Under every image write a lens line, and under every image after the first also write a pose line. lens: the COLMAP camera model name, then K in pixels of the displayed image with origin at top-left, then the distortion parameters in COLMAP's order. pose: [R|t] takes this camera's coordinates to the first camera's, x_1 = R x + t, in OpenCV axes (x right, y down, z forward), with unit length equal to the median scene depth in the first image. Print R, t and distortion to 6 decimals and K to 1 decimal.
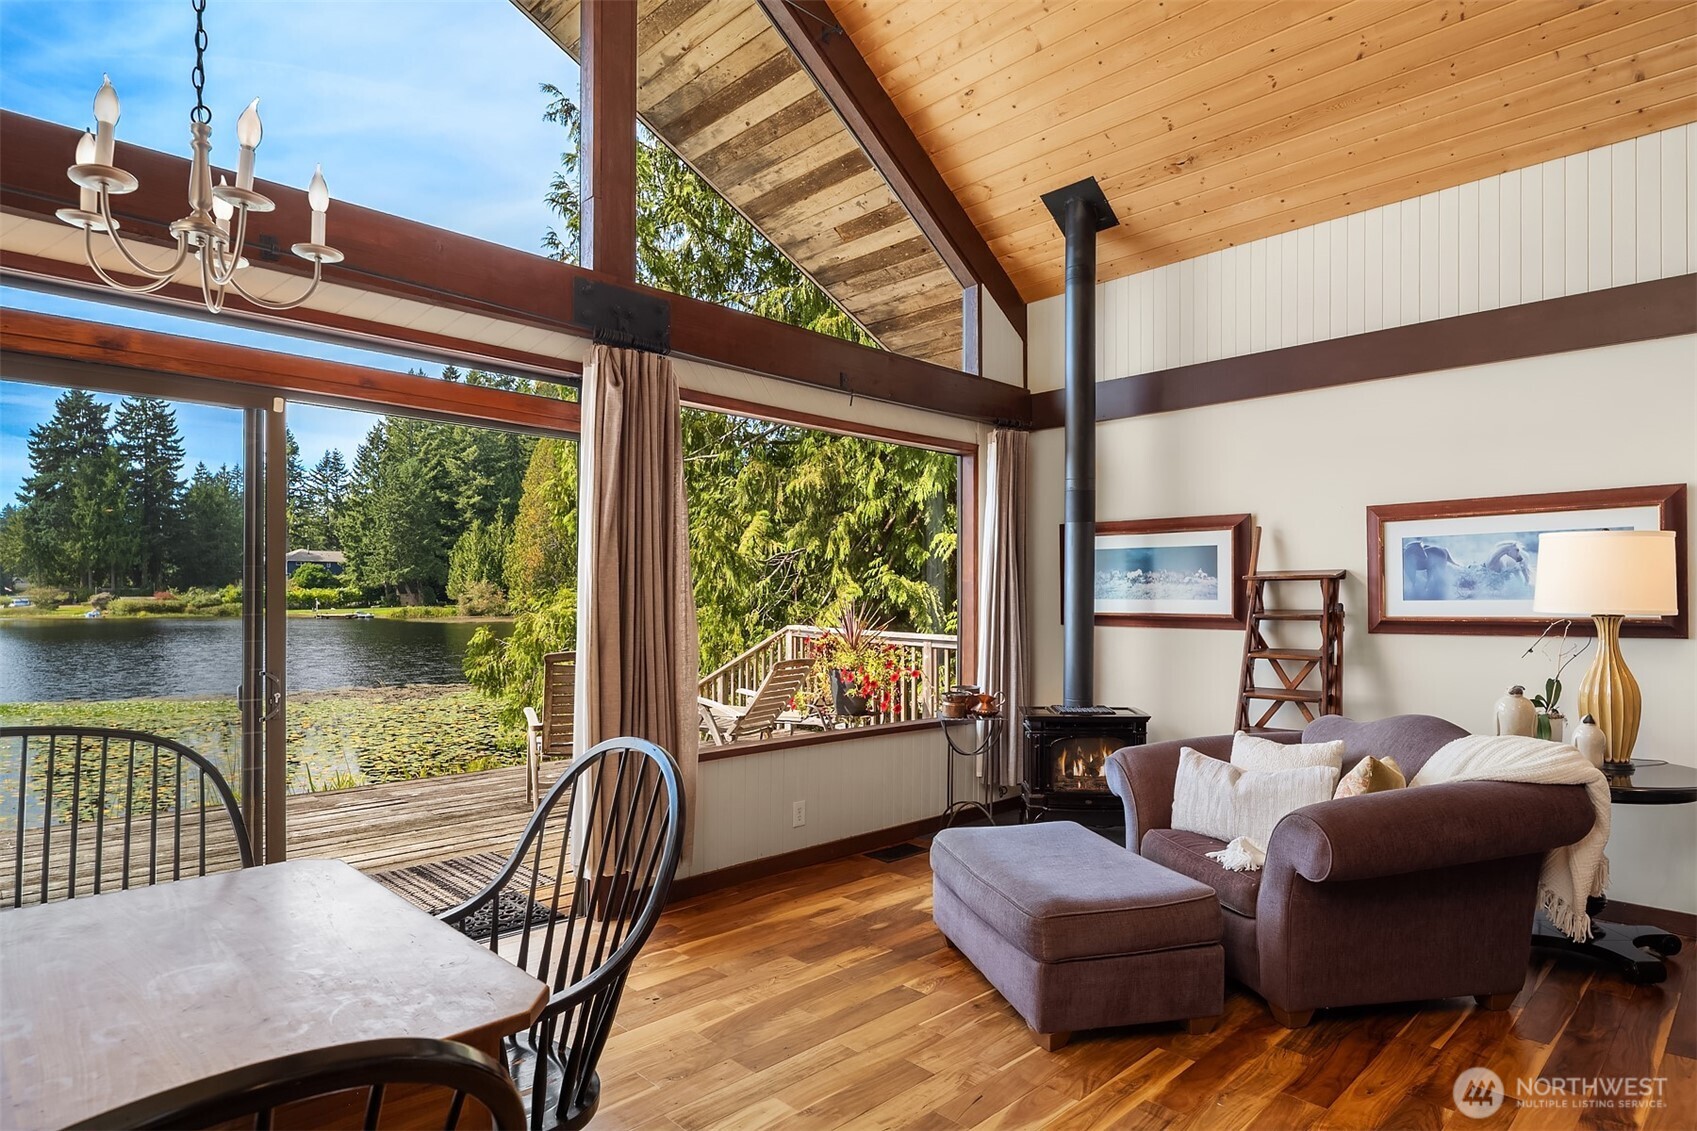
lens RADIAL K [[935.0, 0, 867.0], [0, 935.0, 600.0], [0, 0, 1]] dist [-0.007670, -0.002498]
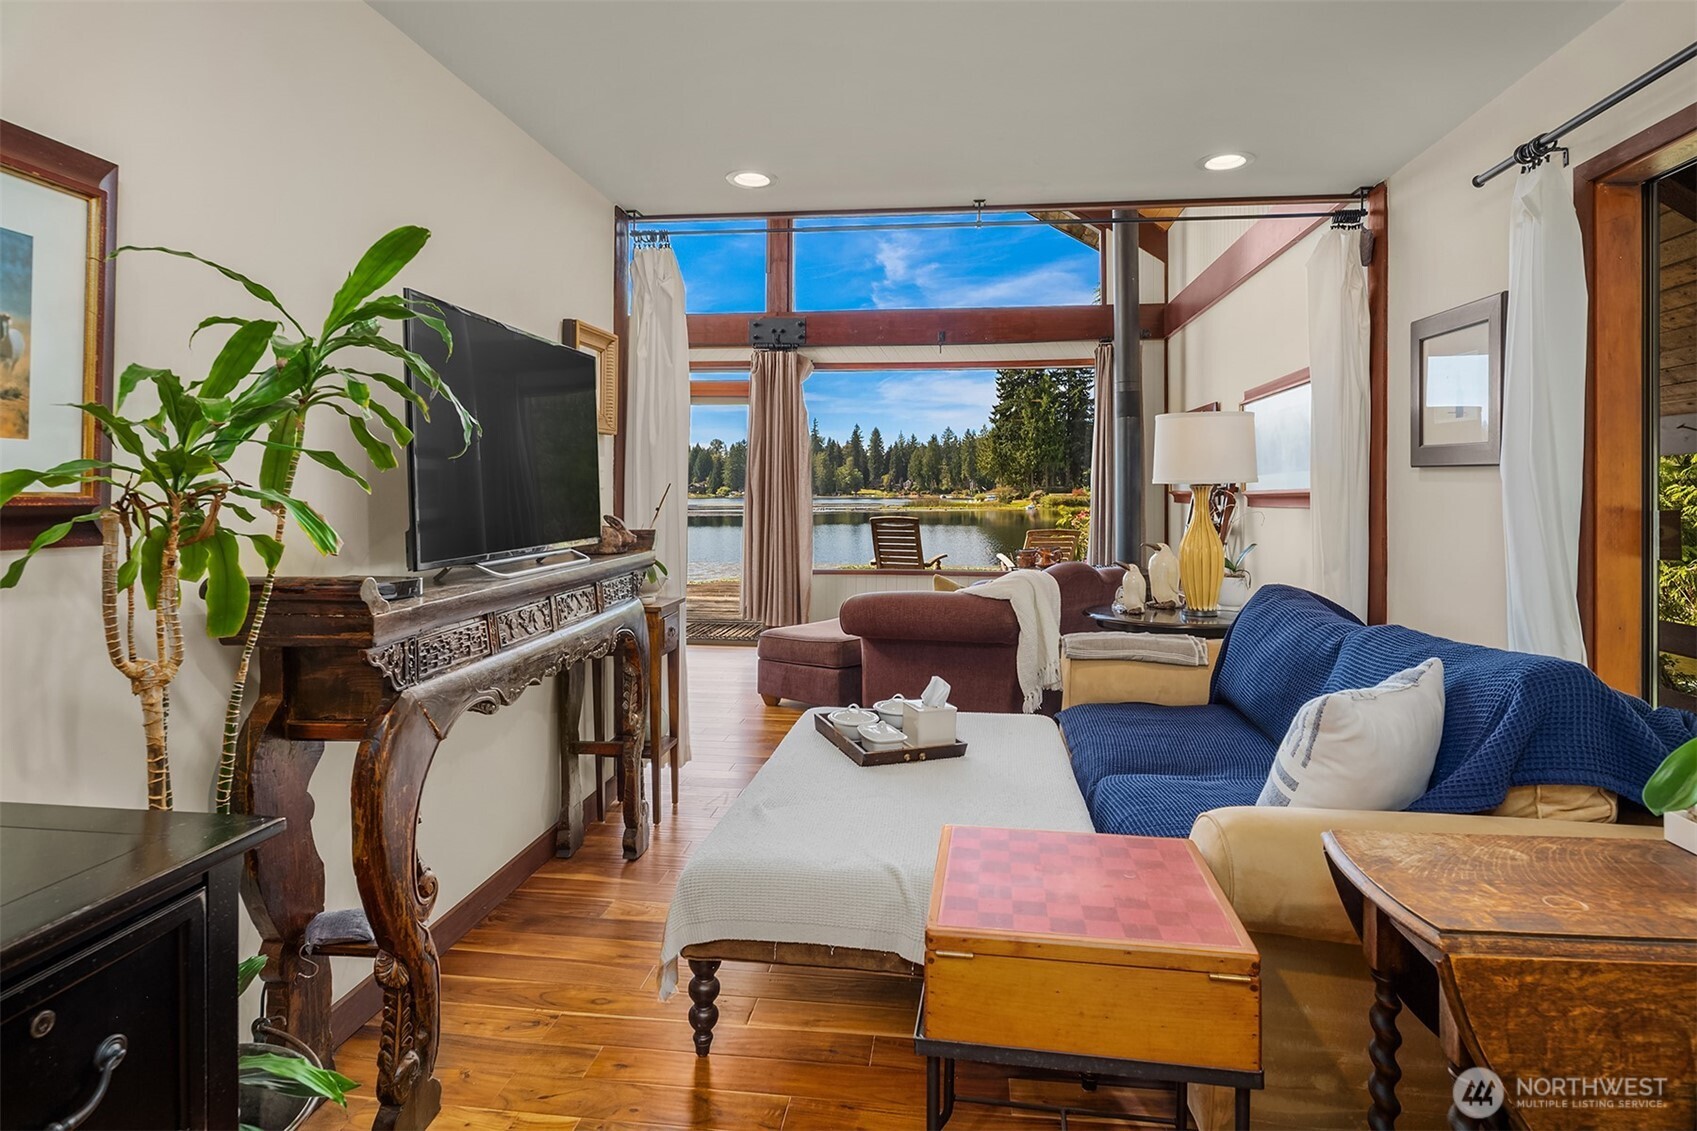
lens RADIAL K [[935.0, 0, 840.4], [0, 935.0, 493.8], [0, 0, 1]] dist [-0.007670, -0.002498]
pose [[0.610203, -0.000812, -0.792245, 0.362582], [-0.002200, 0.999994, -0.002719, 0.008068], [0.792242, 0.003402, 0.610198, -0.016578]]
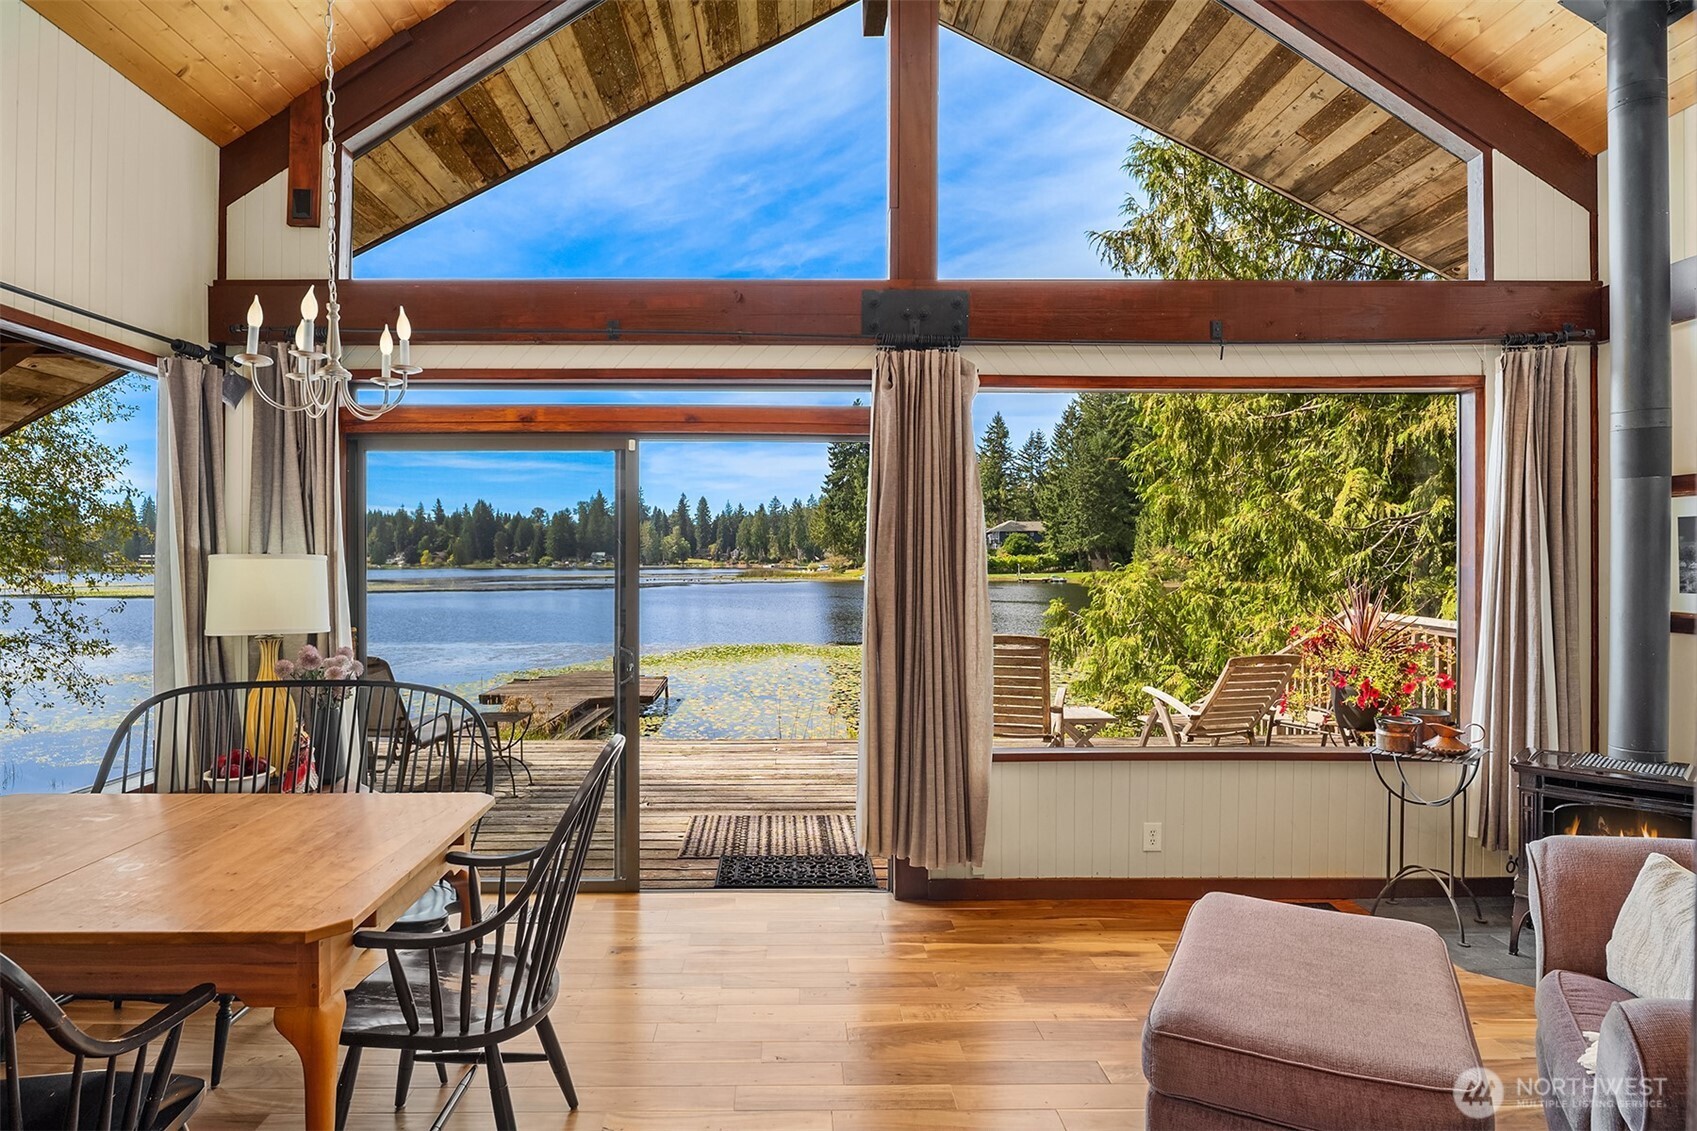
lens RADIAL K [[935.0, 0, 790.6], [0, 935.0, 568.0], [0, 0, 1]] dist [-0.007670, -0.002498]
pose [[0.709761, 0.000492, -0.704442, 0.099196], [0.002016, 0.999994, 0.002730, -0.008552], [0.704439, -0.003358, 0.709756, 0.047184]]
